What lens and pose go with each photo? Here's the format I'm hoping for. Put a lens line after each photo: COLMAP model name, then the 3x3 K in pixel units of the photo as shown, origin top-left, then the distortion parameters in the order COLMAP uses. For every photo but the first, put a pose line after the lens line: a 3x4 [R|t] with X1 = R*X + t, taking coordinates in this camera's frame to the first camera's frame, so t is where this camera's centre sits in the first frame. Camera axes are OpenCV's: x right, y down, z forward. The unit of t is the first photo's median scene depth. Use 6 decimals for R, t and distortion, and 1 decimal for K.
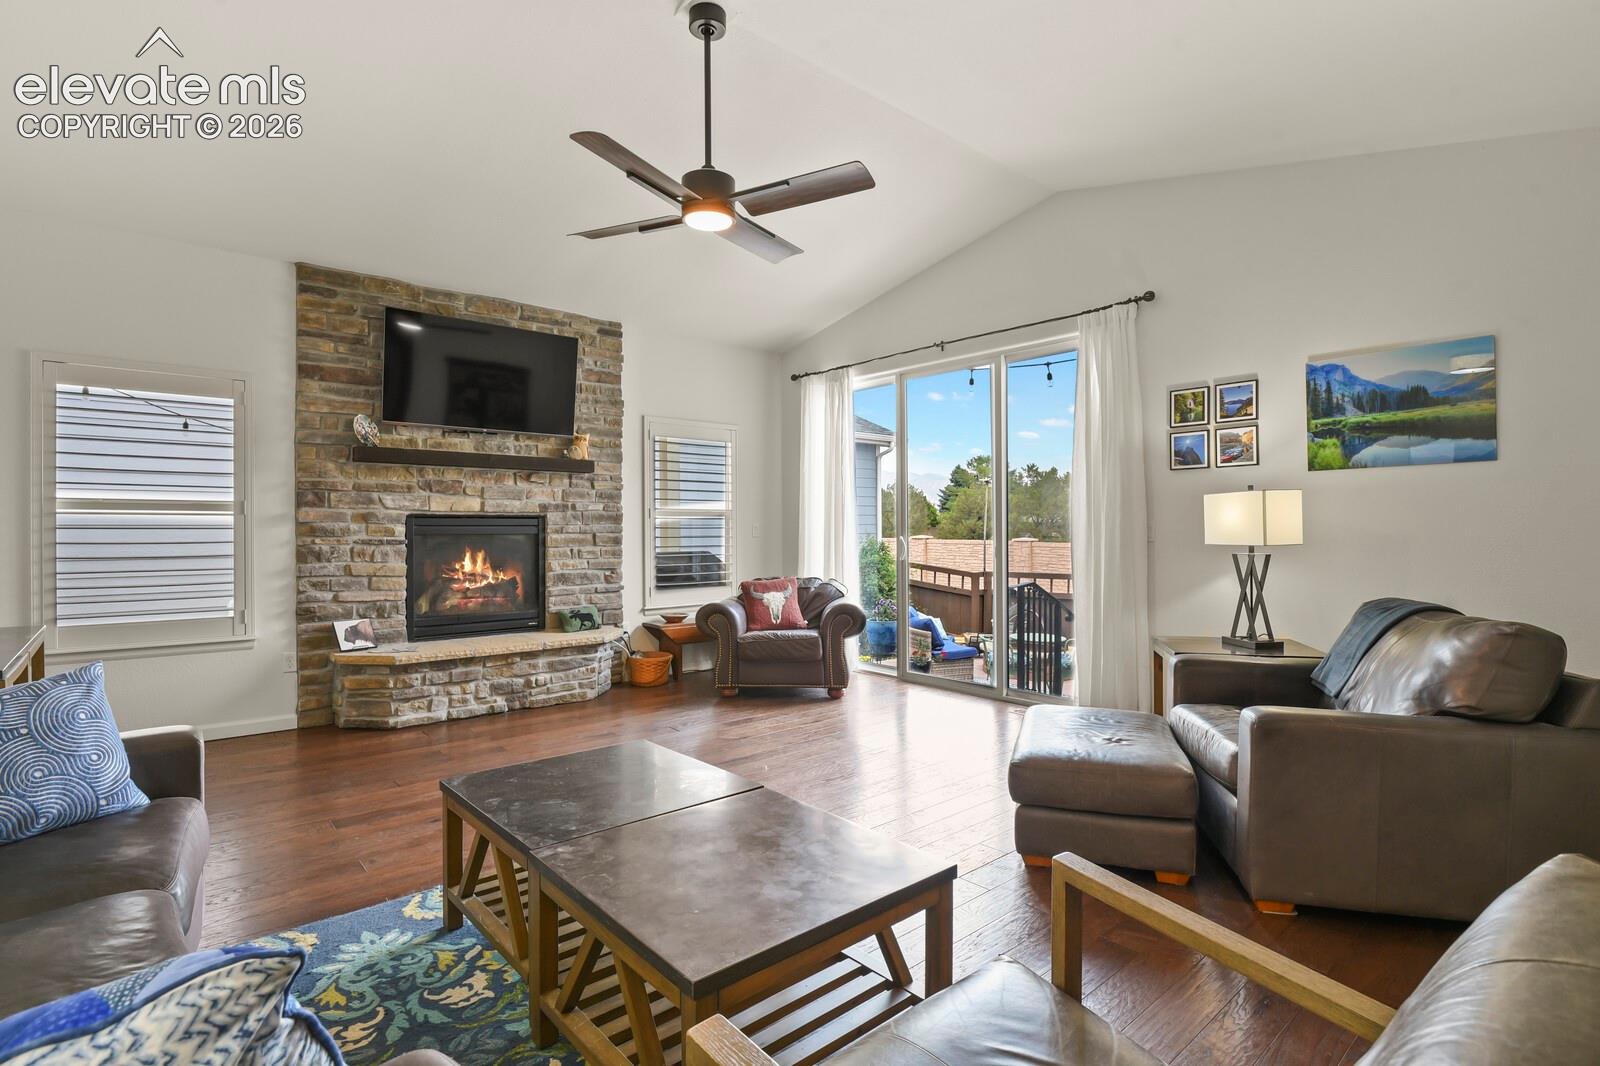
lens RADIAL K [[776.9, 0, 809.0], [0, 776.9, 528.8], [0, 0, 1]] dist [-0.004375, -0.007931]
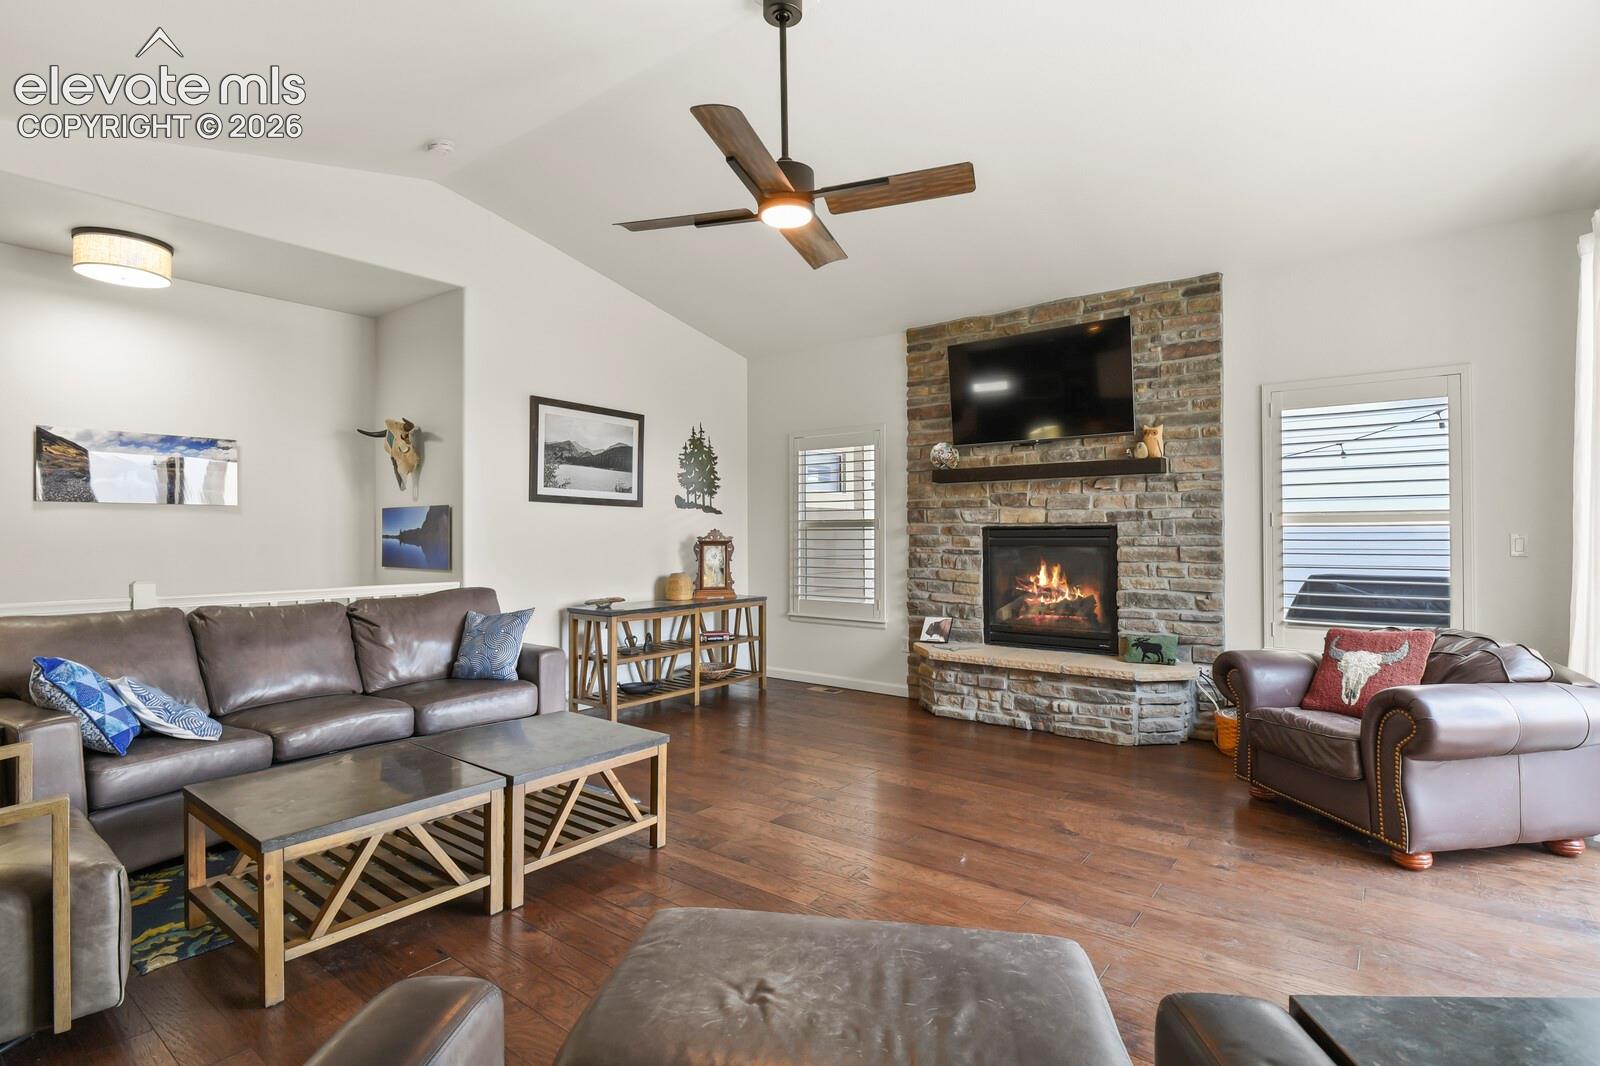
lens RADIAL K [[776.9, 0, 805.2], [0, 776.9, 529.5], [0, 0, 1]] dist [-0.004375, -0.007931]
pose [[0.192593, -0.006136, -0.981260, 0.538560], [0.001080, 0.999981, -0.006041, -0.009287], [0.981278, 0.000103, 0.192596, 0.572485]]
